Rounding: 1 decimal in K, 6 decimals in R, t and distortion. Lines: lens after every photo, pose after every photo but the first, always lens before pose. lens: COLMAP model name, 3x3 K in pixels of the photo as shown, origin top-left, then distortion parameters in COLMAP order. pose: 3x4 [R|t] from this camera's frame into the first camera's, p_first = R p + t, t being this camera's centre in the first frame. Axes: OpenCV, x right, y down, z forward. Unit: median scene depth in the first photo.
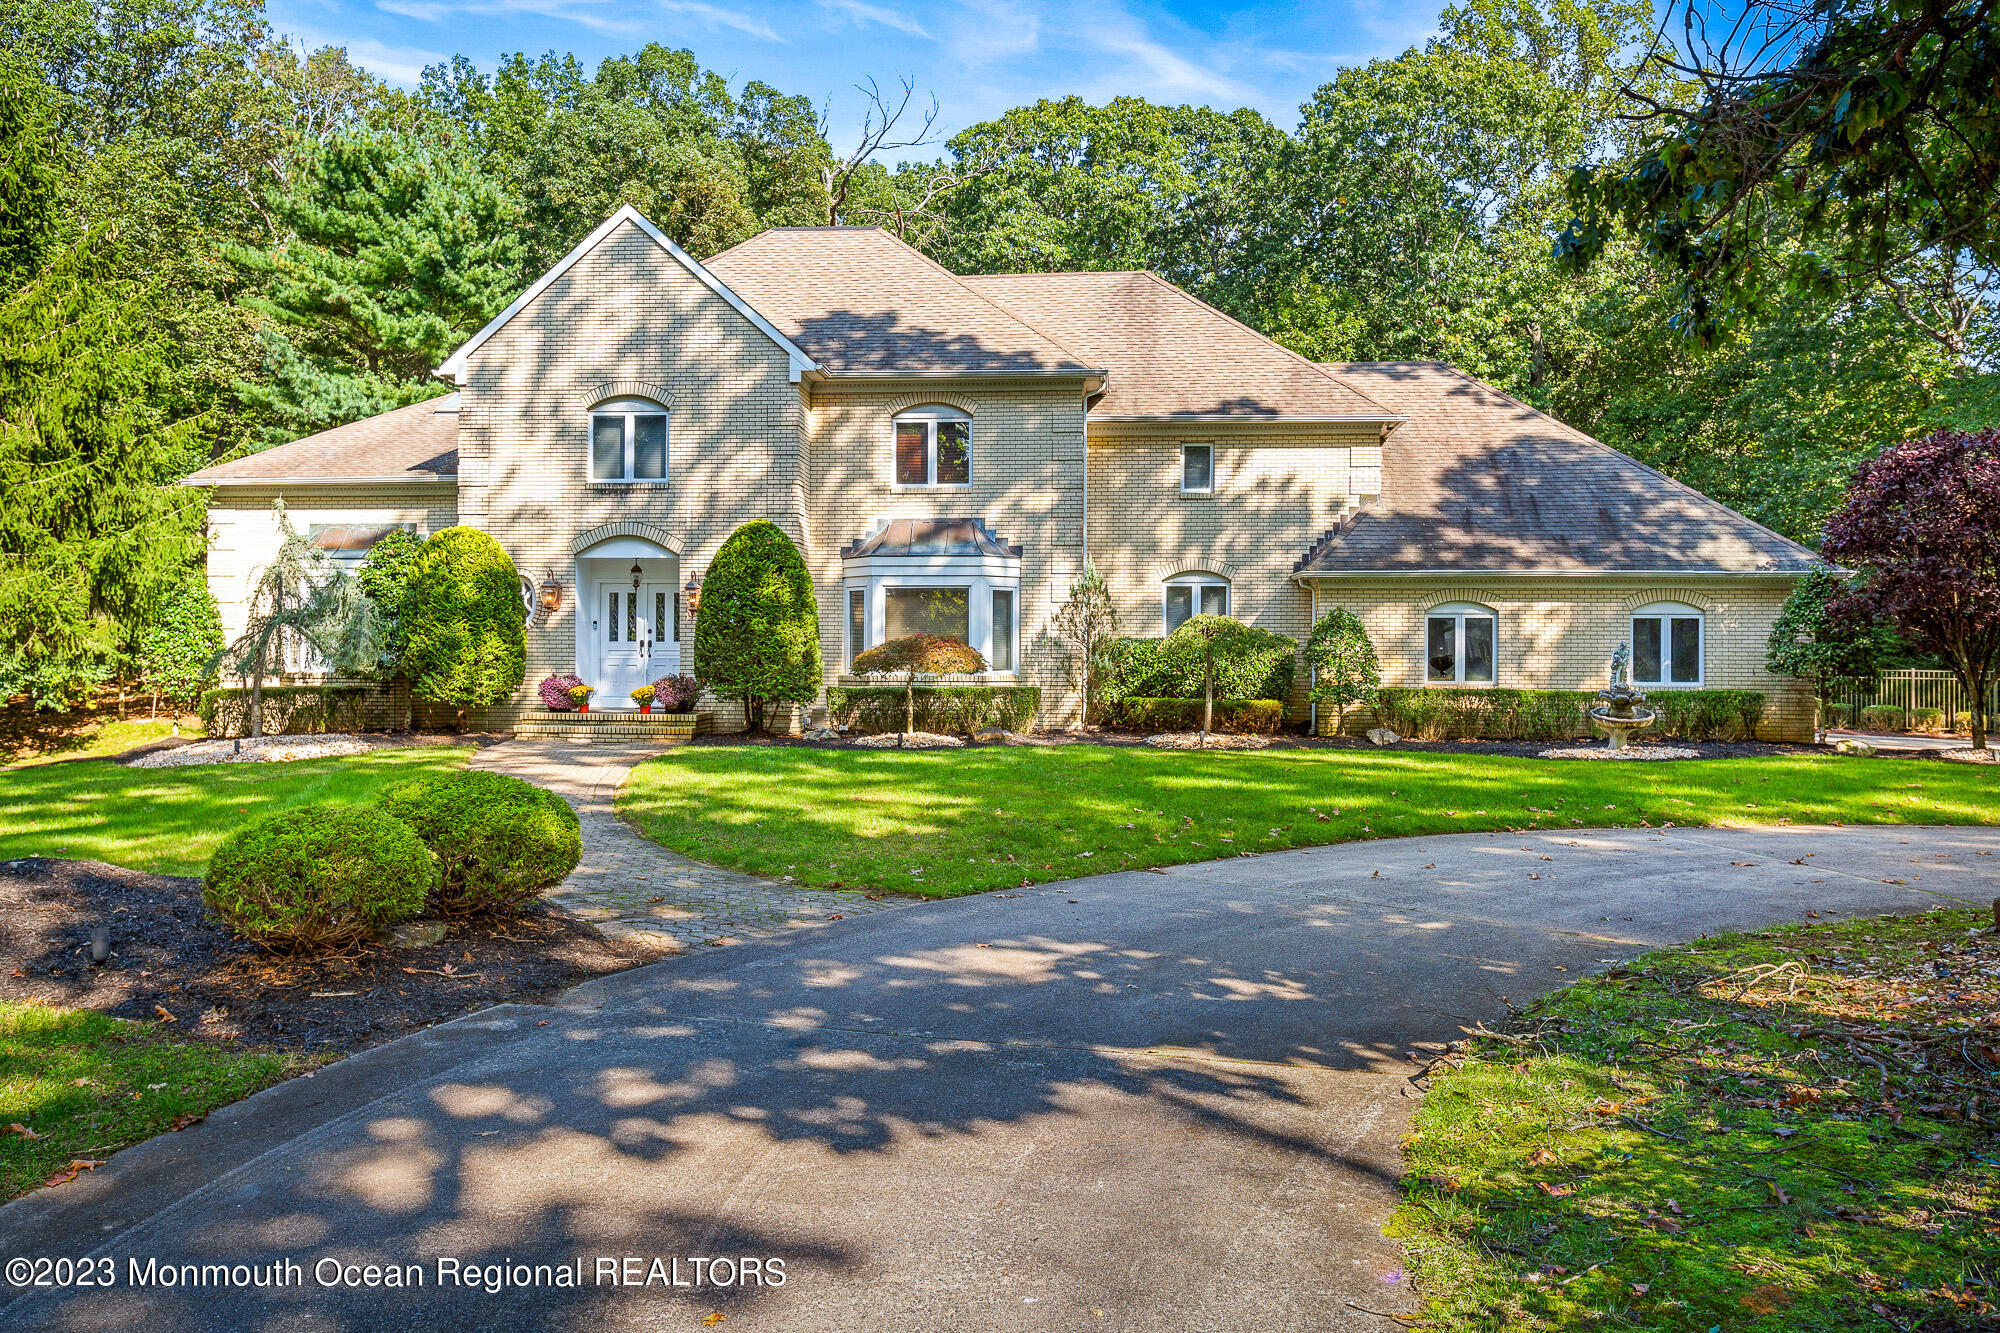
lens RADIAL K [[1590.3, 0, 1000.0], [0, 1590.3, 666.5], [0, 0, 1]] dist [0.007232, 0.001331]
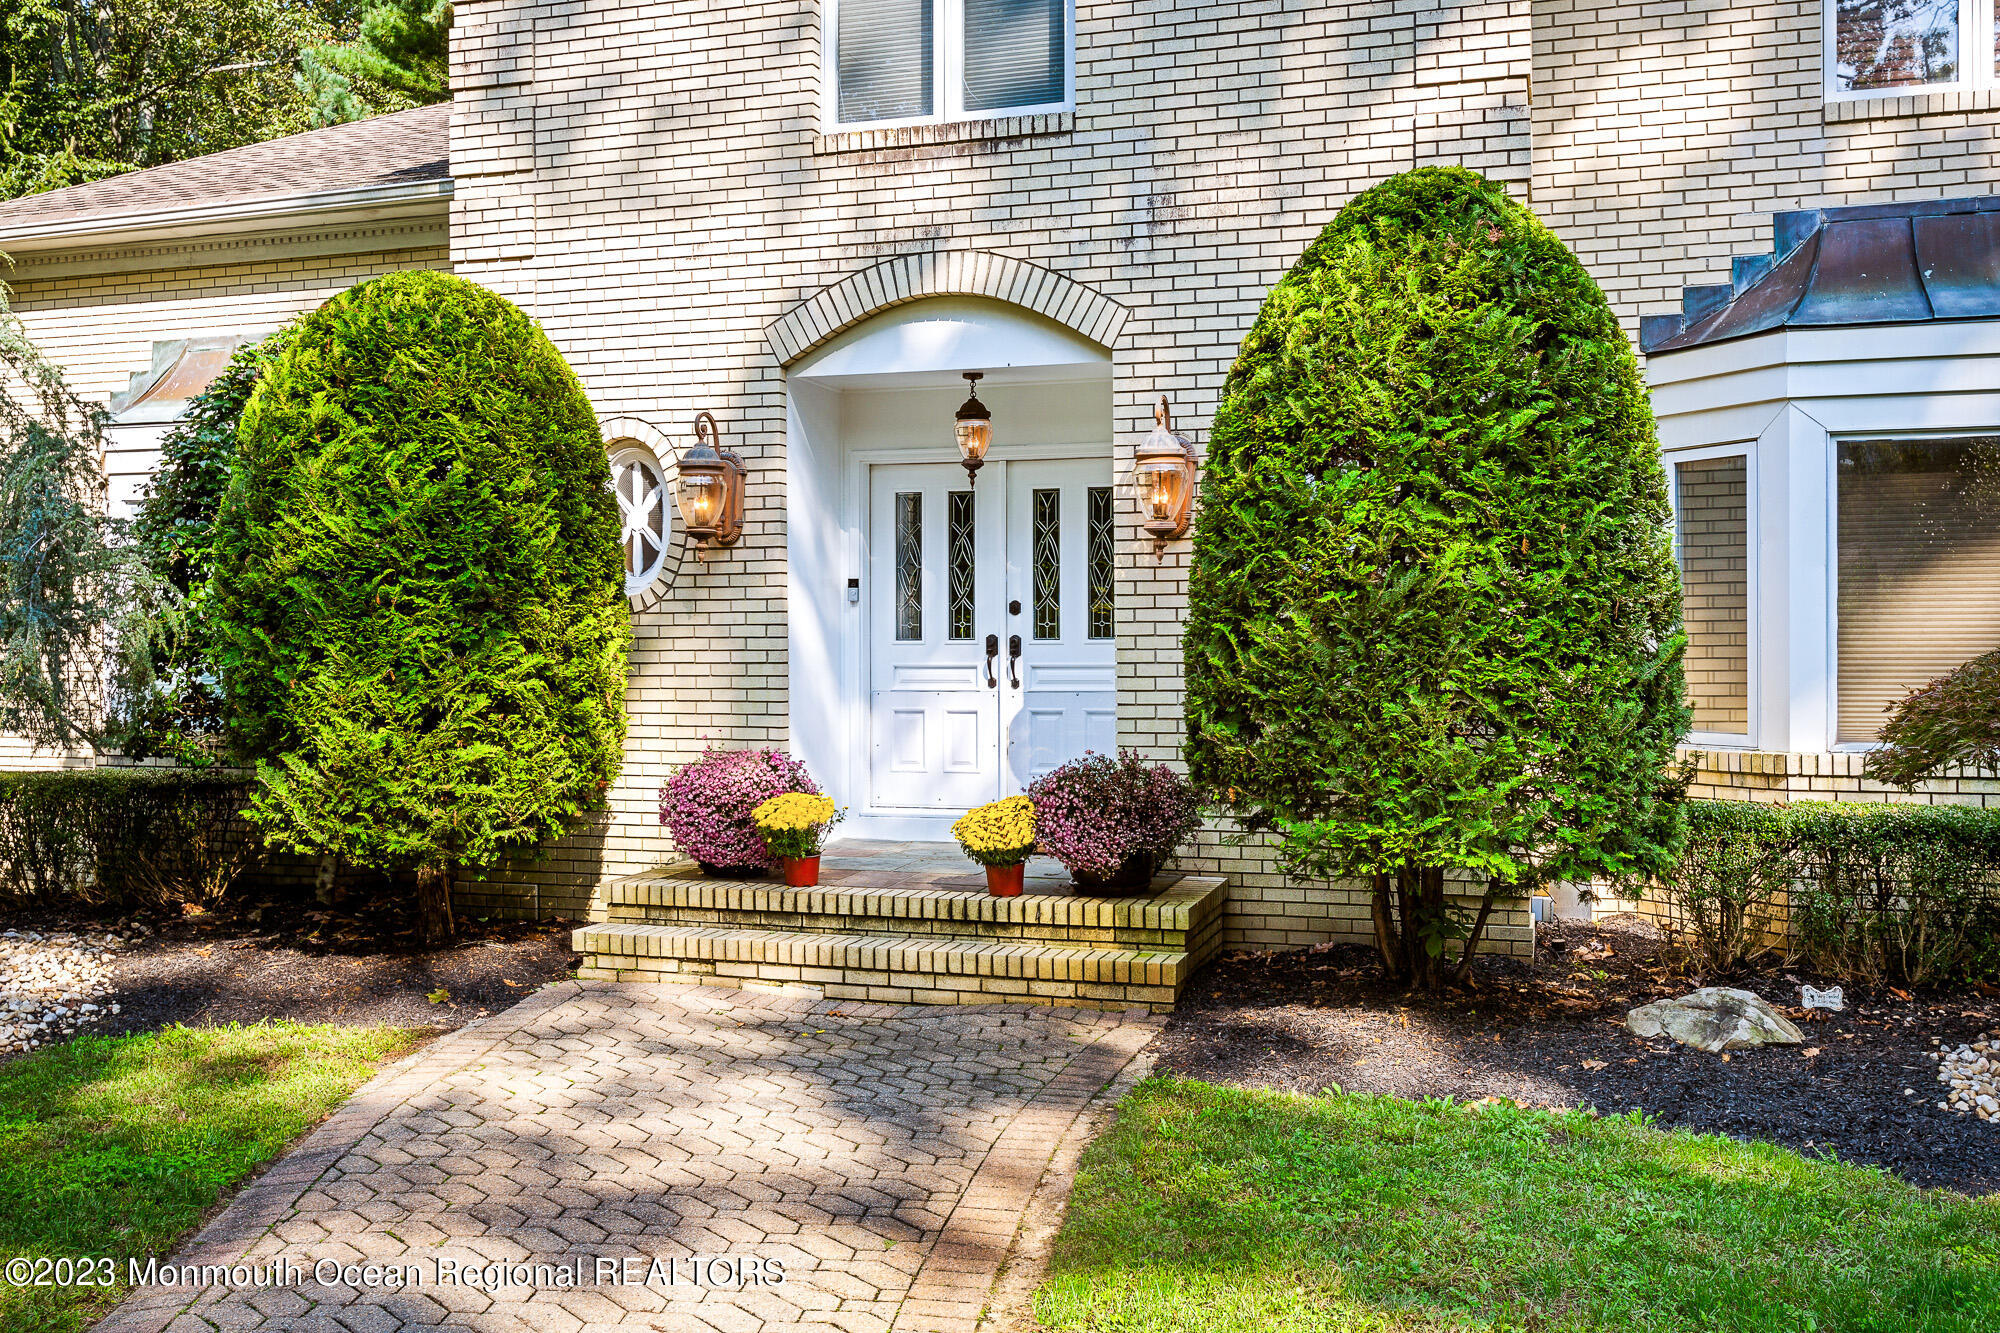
lens RADIAL K [[1892.2, 0, 1000.0], [0, 1892.2, 666.5], [0, 0, 1]] dist [0.000411, 0.000120]
pose [[0.977067, -0.005398, -0.212862, -0.166707], [0.006602, 0.999966, 0.004947, -0.014183], [0.212828, -0.006239, 0.977070, 0.735298]]
